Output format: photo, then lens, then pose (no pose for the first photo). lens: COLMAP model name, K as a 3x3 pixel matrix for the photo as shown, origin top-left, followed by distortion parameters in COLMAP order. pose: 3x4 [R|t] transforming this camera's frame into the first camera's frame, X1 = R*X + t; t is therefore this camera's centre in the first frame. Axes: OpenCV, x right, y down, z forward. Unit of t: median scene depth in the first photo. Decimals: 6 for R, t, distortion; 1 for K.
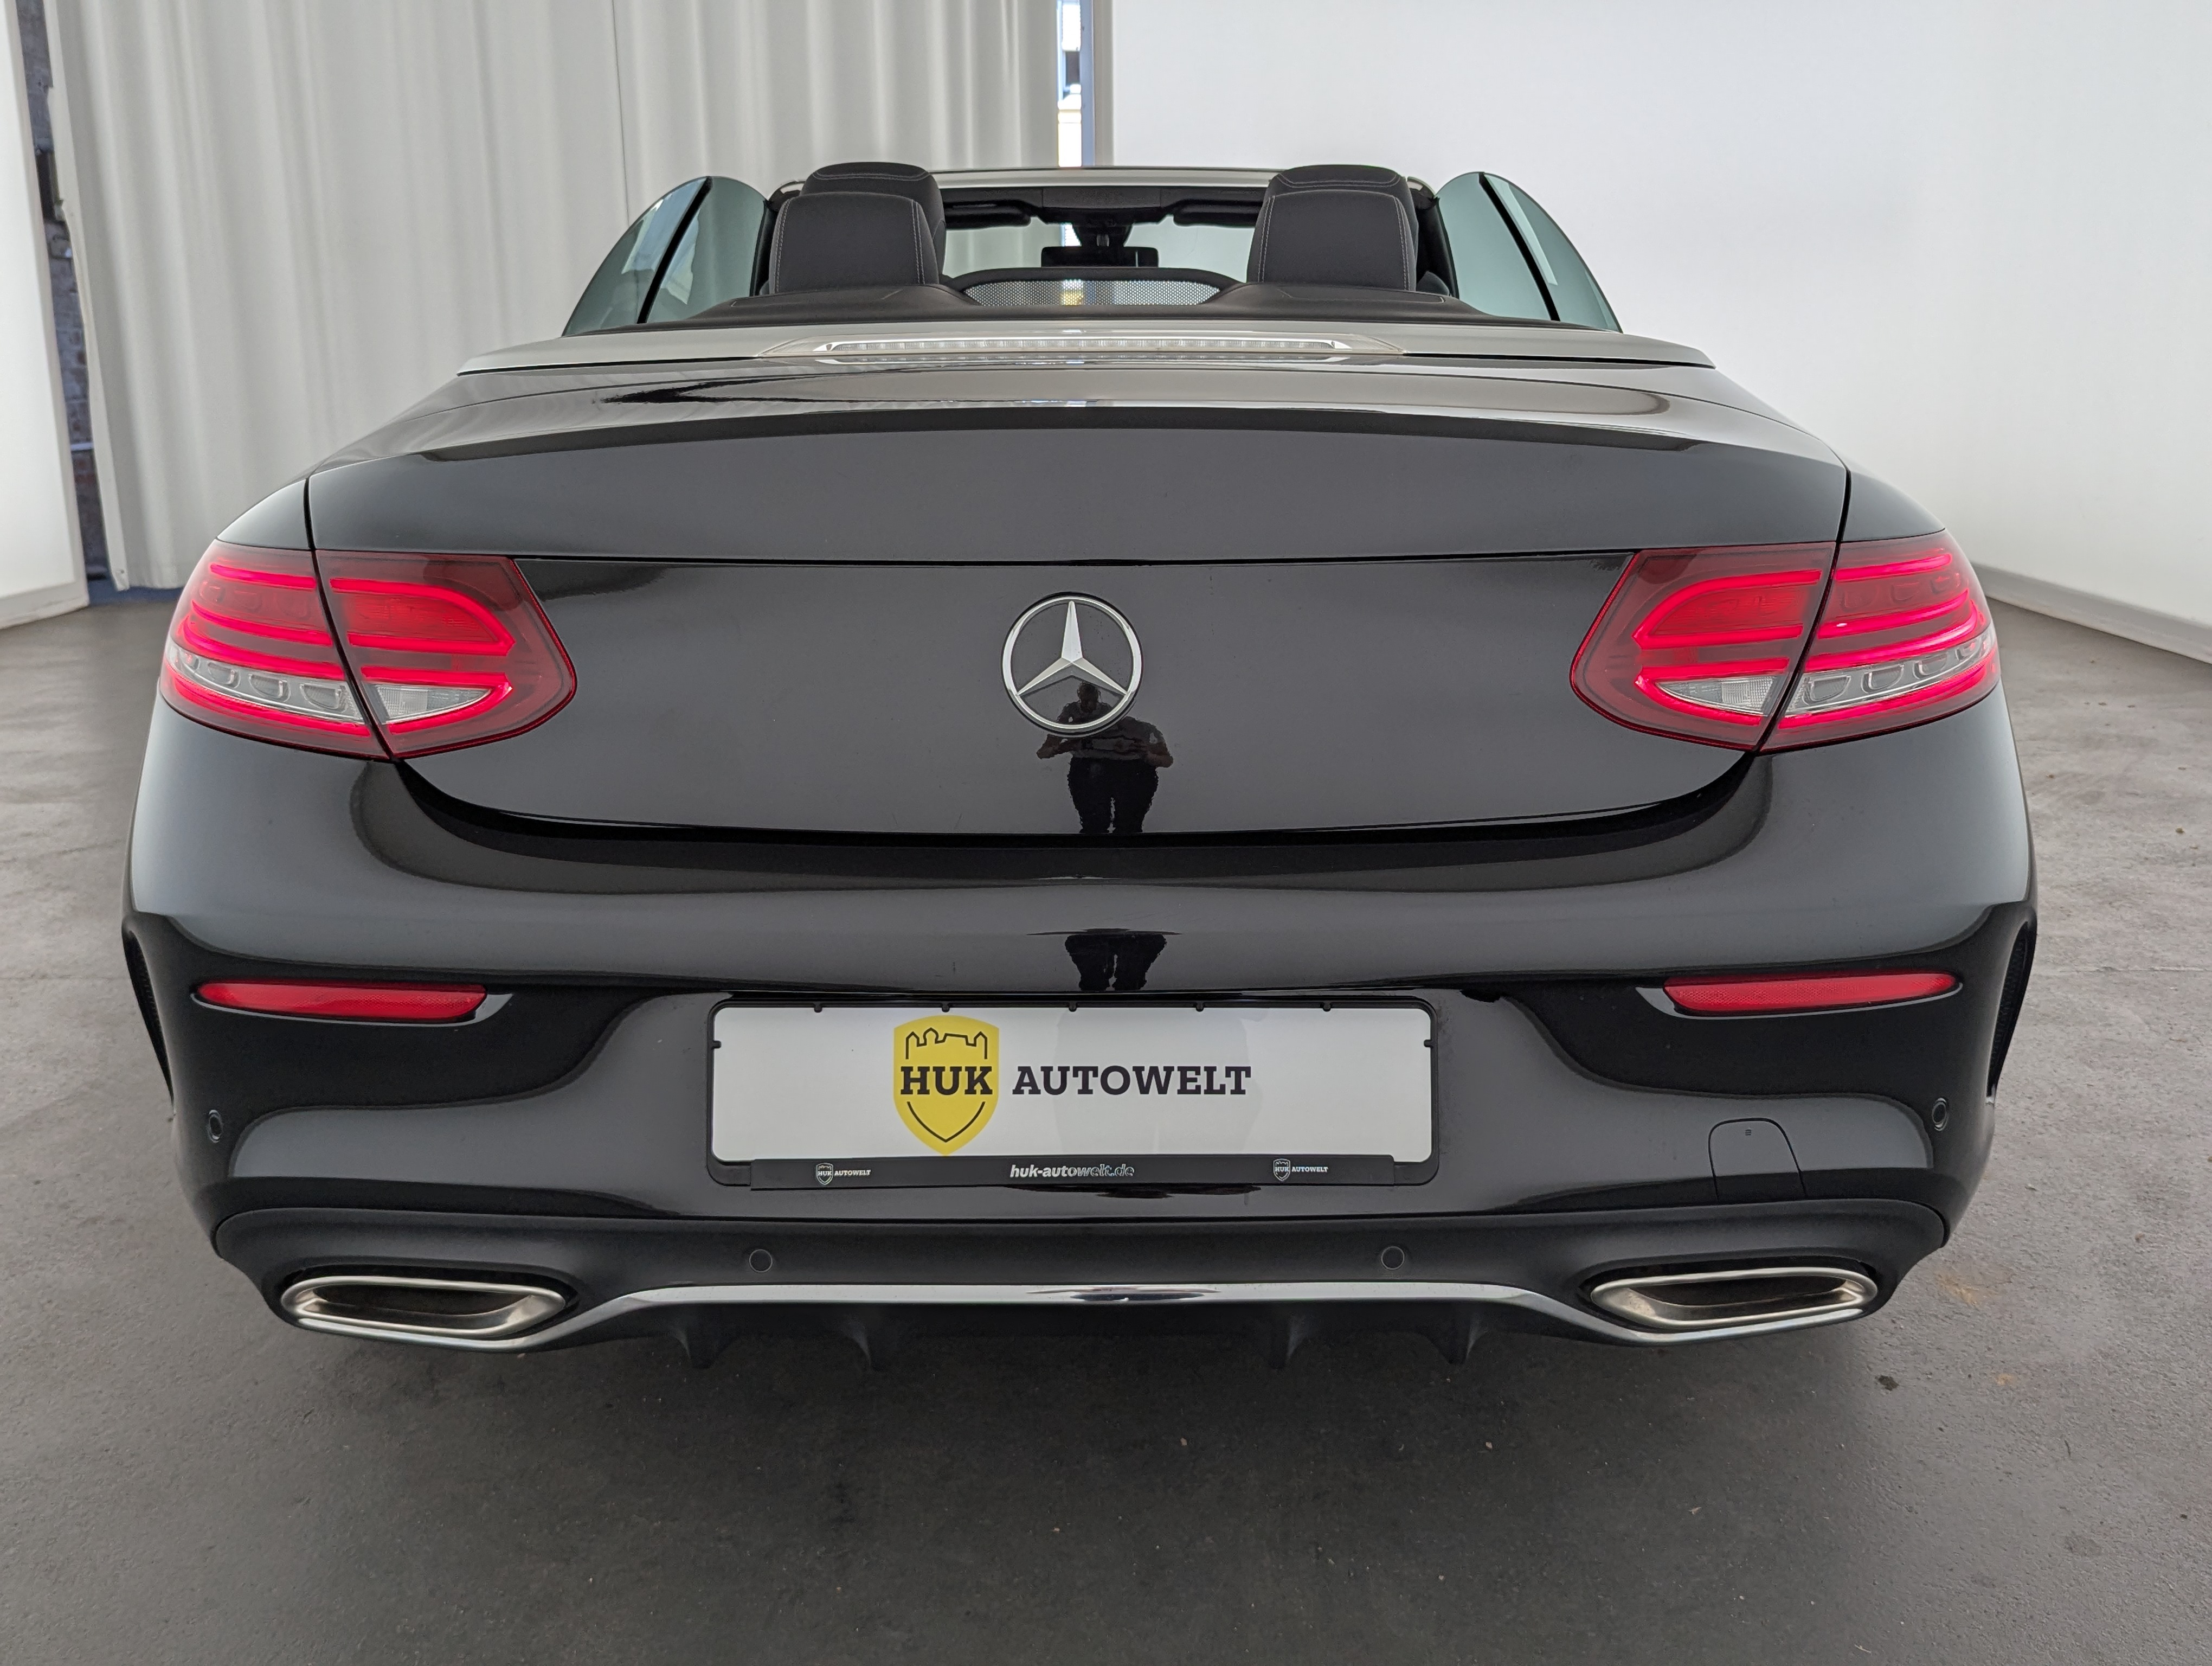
lens RADIAL K [[1983.2, 0, 1117.6], [0, 1983.2, 828.1], [0, 0, 1]] dist [0.038815, -0.025372]
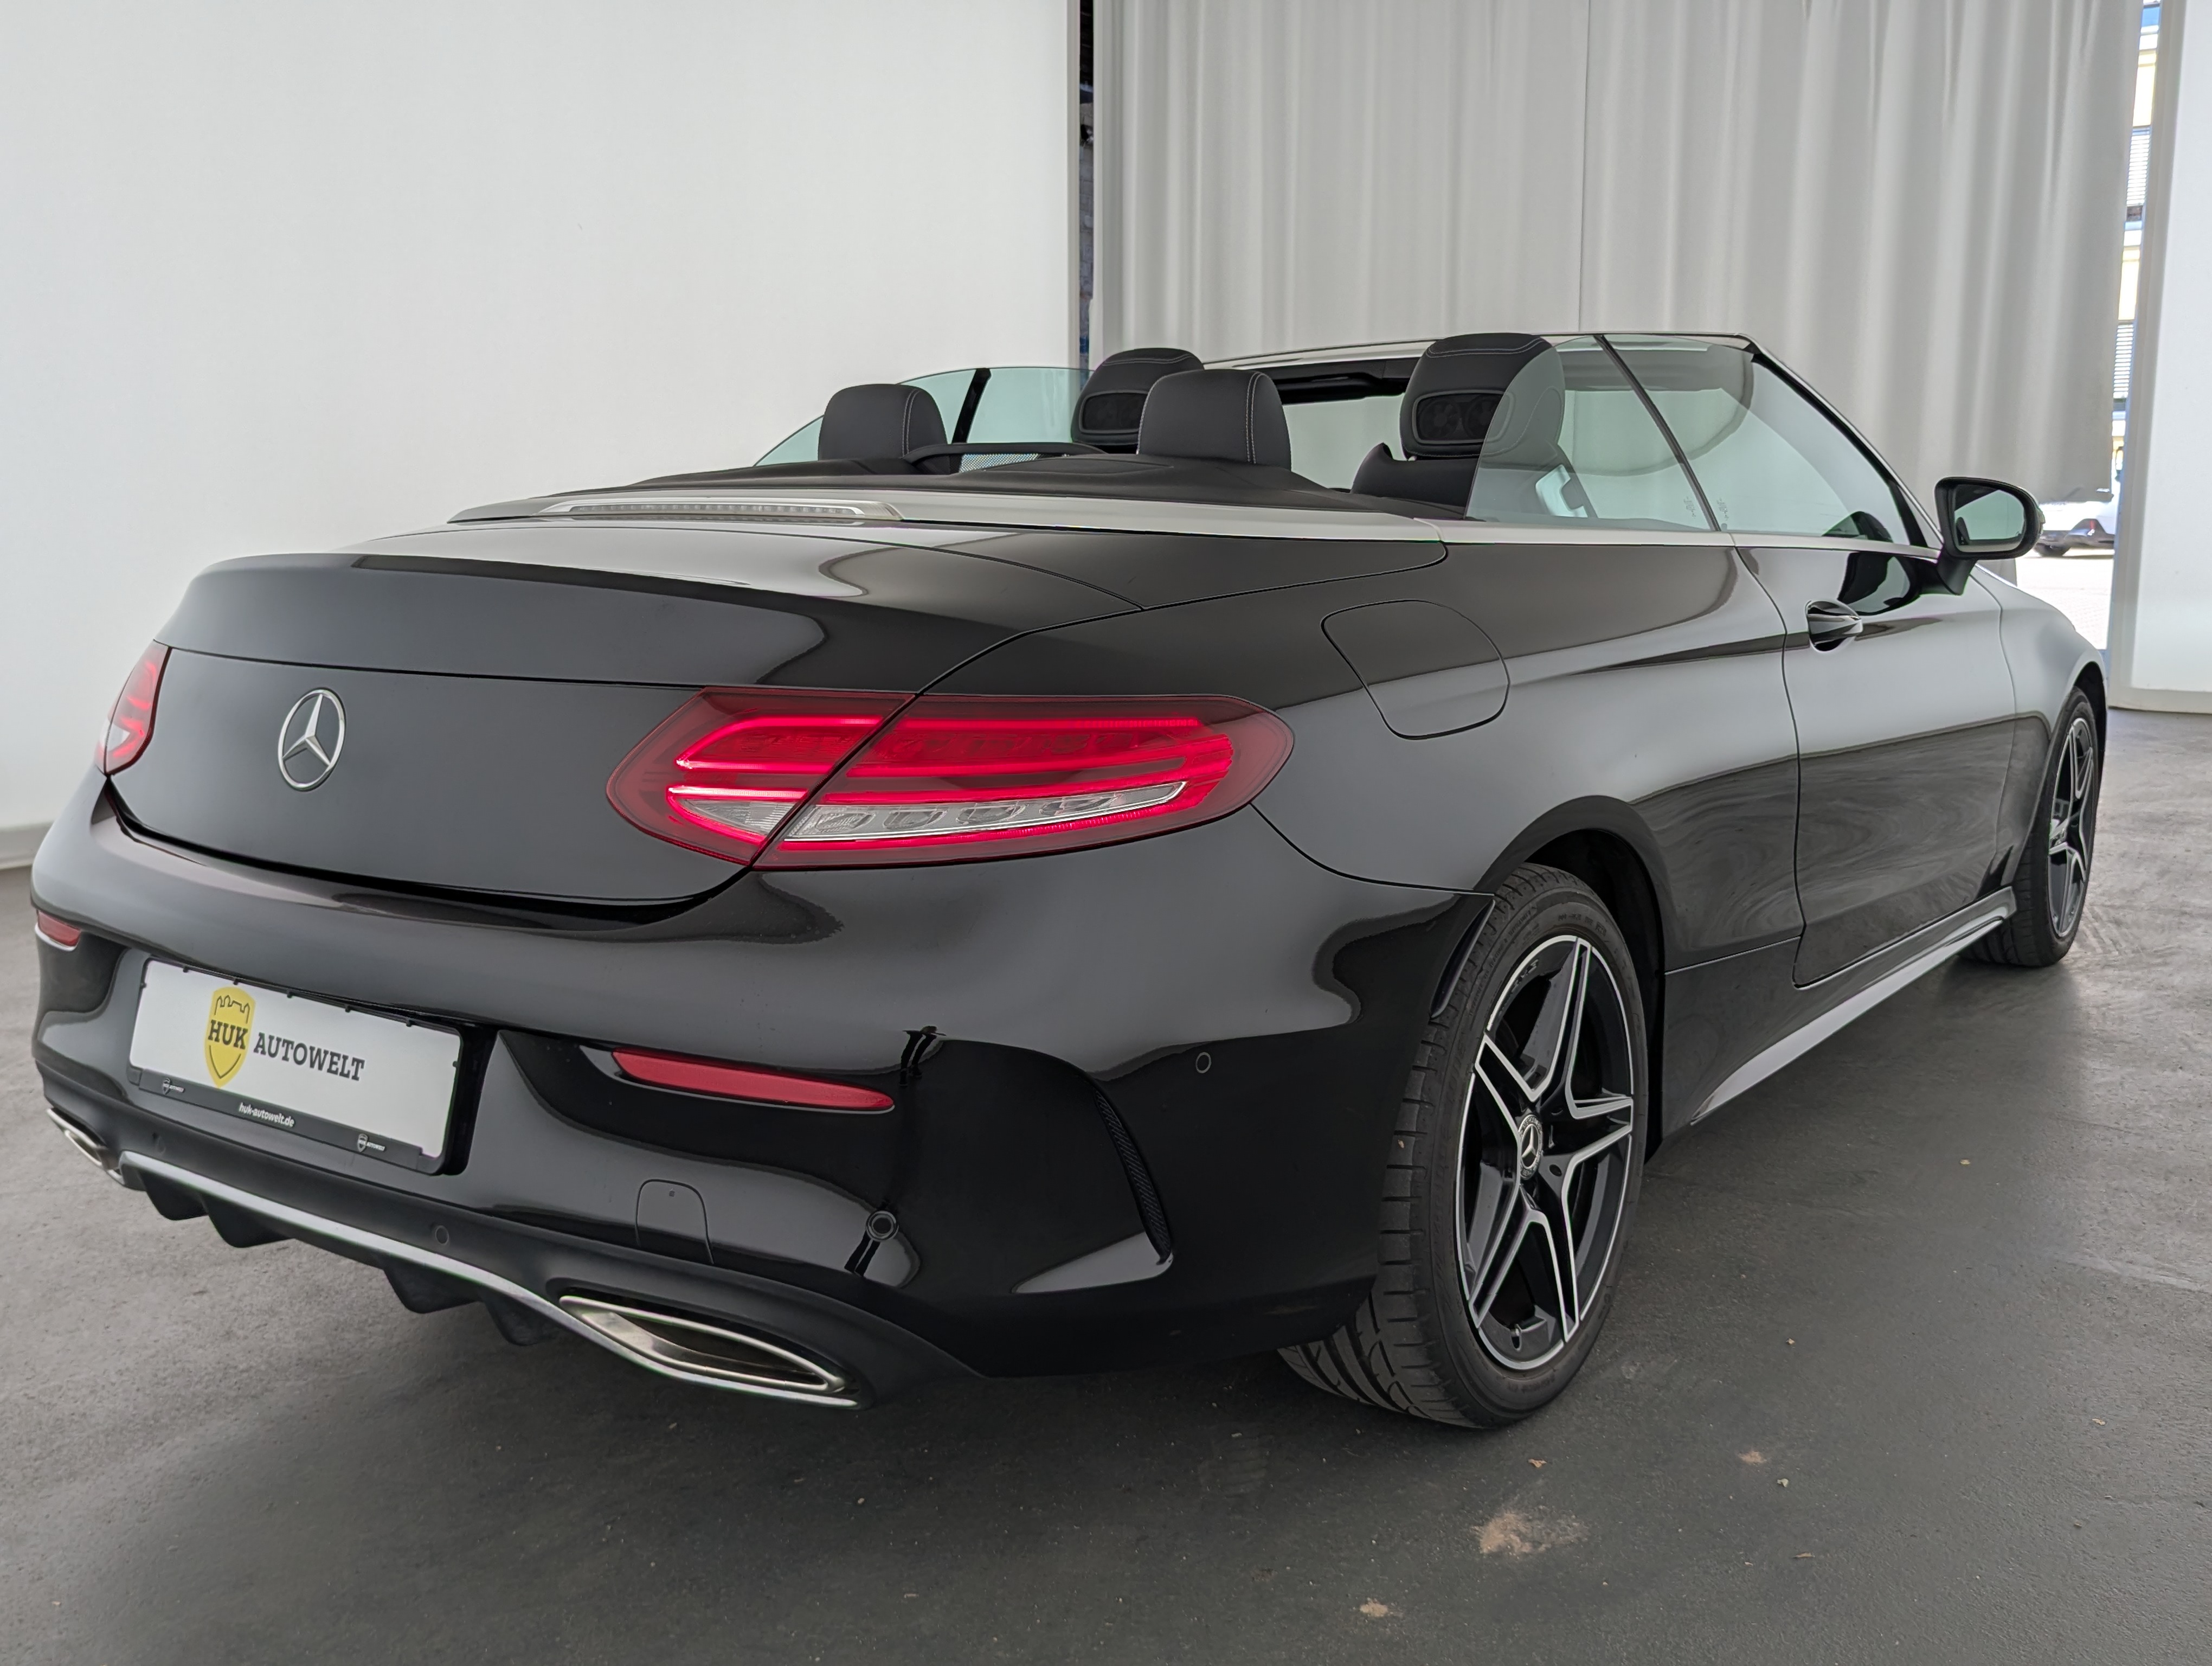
lens RADIAL K [[1980.0, 0, 1118.2], [0, 1980.0, 825.0], [0, 0, 1]] dist [0.011126, -0.015194]
pose [[0.826079, 0.096200, -0.555283, 1.172902], [-0.136646, 0.990111, -0.031752, -0.057594], [0.546738, 0.102107, 0.831055, 0.178706]]
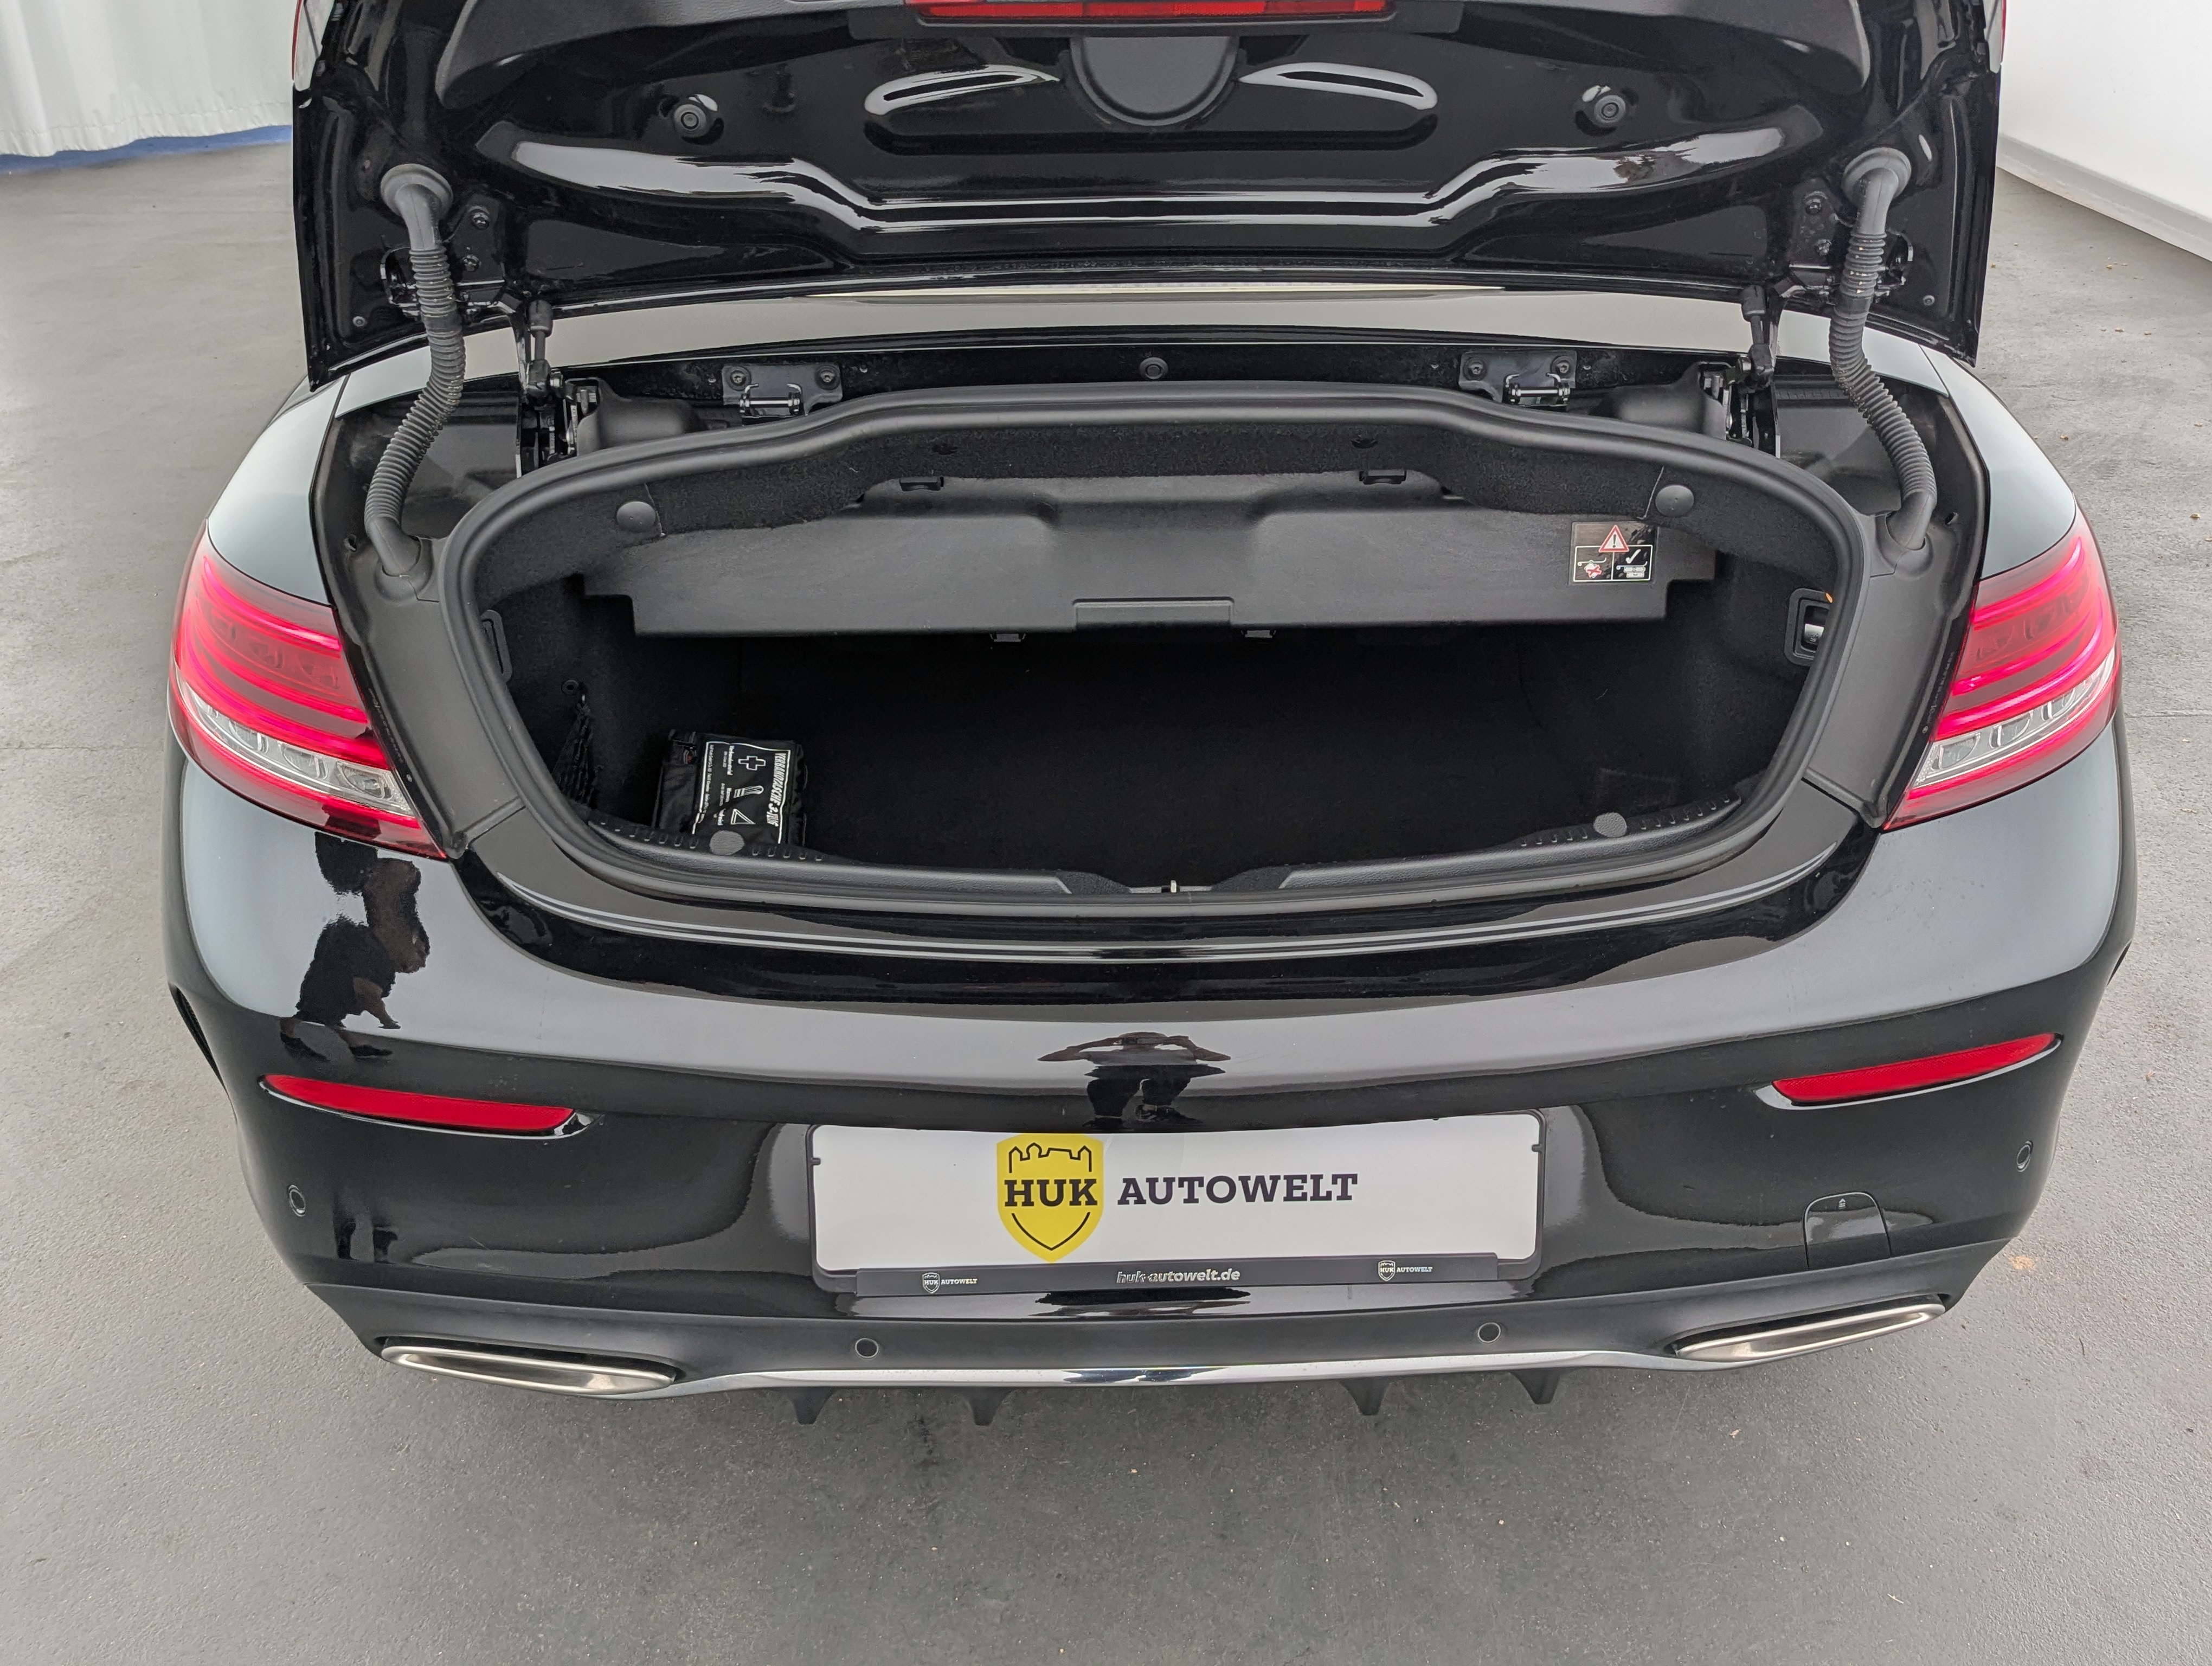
lens RADIAL K [[1983.6, 0, 1133.2], [0, 1983.6, 834.3], [0, 0, 1]] dist [0.023990, 0.012628]
pose [[0.999387, -0.015157, 0.031573, -0.073609], [0.006880, 0.968904, 0.247343, -0.290146], [-0.034340, -0.246974, 0.968414, 0.083850]]
